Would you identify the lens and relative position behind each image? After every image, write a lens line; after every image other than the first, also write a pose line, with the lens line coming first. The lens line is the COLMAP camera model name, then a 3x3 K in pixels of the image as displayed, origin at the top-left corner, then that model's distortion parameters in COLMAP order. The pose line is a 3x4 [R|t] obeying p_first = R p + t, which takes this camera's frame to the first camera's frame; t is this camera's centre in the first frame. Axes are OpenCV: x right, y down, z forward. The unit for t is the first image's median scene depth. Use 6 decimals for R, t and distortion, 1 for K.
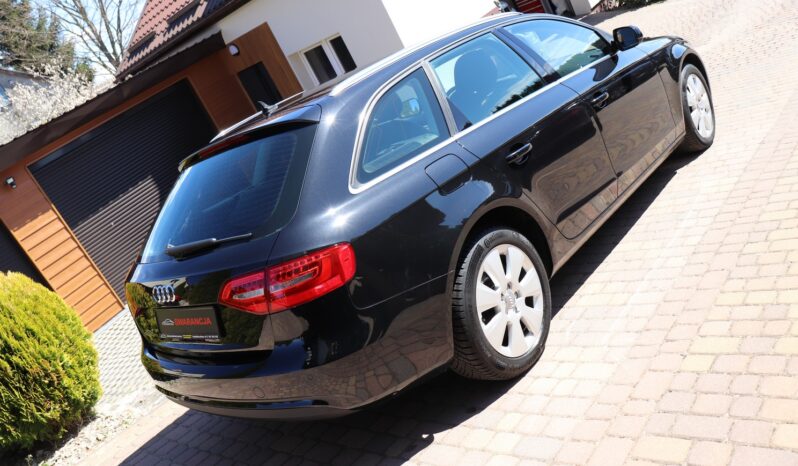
lens RADIAL K [[667.3, 0, 399.0], [0, 667.3, 233.0], [0, 0, 1]] dist [-0.162707, 0.140565]
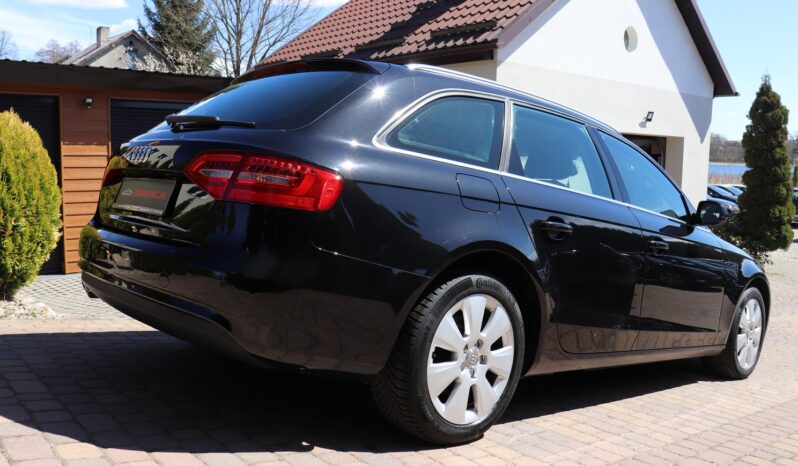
lens RADIAL K [[667.3, 0, 399.0], [0, 667.3, 233.0], [0, 0, 1]] dist [-0.162707, 0.140565]
pose [[0.873066, 0.475359, -0.108584, 0.082932], [-0.487590, 0.849546, -0.201314, 0.149508], [-0.003449, 0.228705, 0.973490, 0.107042]]
